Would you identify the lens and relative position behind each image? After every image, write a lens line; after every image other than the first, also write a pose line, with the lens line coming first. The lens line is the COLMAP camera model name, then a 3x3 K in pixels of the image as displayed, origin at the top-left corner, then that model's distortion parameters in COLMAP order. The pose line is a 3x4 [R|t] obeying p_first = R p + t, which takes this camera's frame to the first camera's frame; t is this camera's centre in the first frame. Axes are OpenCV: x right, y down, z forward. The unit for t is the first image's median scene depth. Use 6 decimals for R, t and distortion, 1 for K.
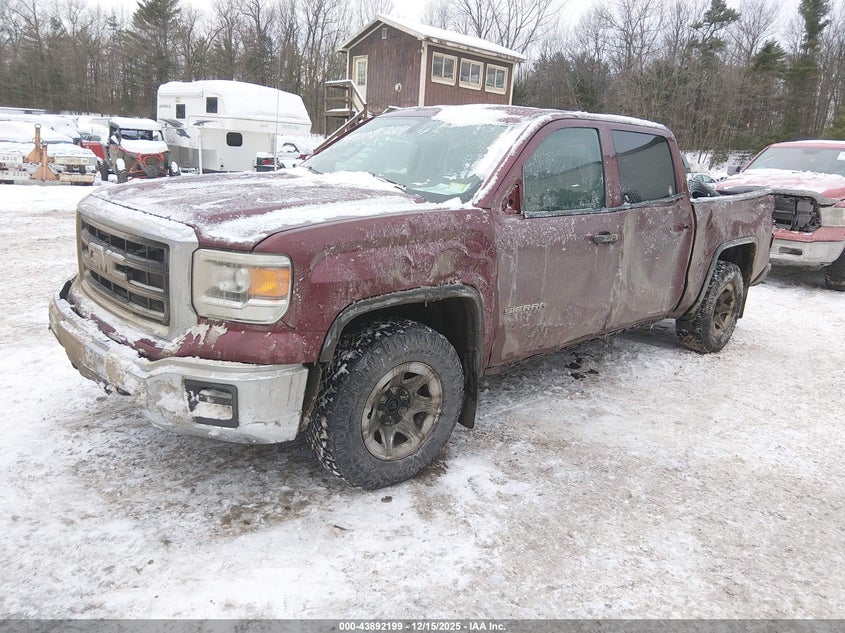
lens RADIAL K [[689.8, 0, 416.5], [0, 689.8, 316.2], [0, 0, 1]] dist [-0.004426, -0.000570]
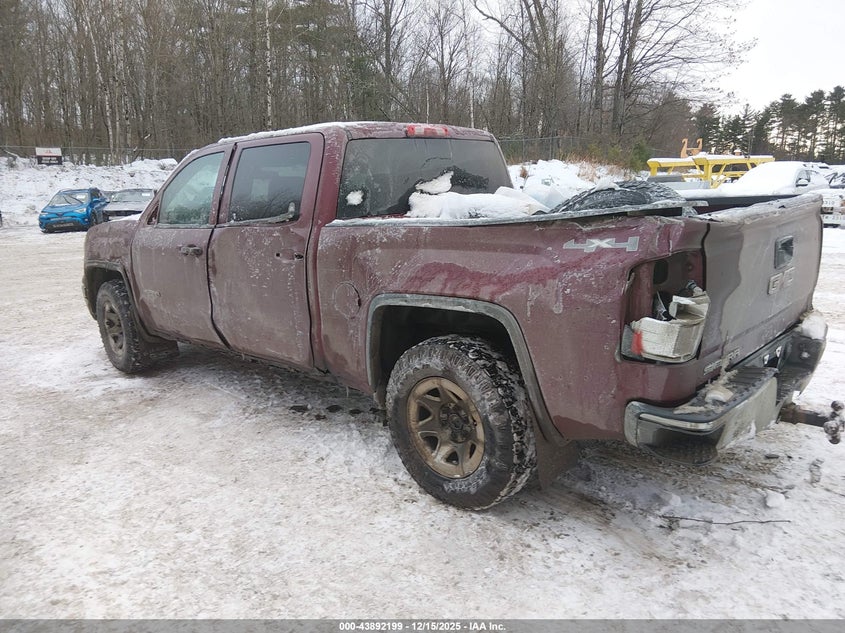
lens RADIAL K [[689.8, 0, 416.5], [0, 689.8, 316.2], [0, 0, 1]] dist [-0.004426, -0.000570]
pose [[0.010750, 0.129623, -0.991505, 1.282387], [-0.206318, 0.970514, 0.124642, -0.206511], [0.978426, 0.203225, 0.037176, 1.230521]]
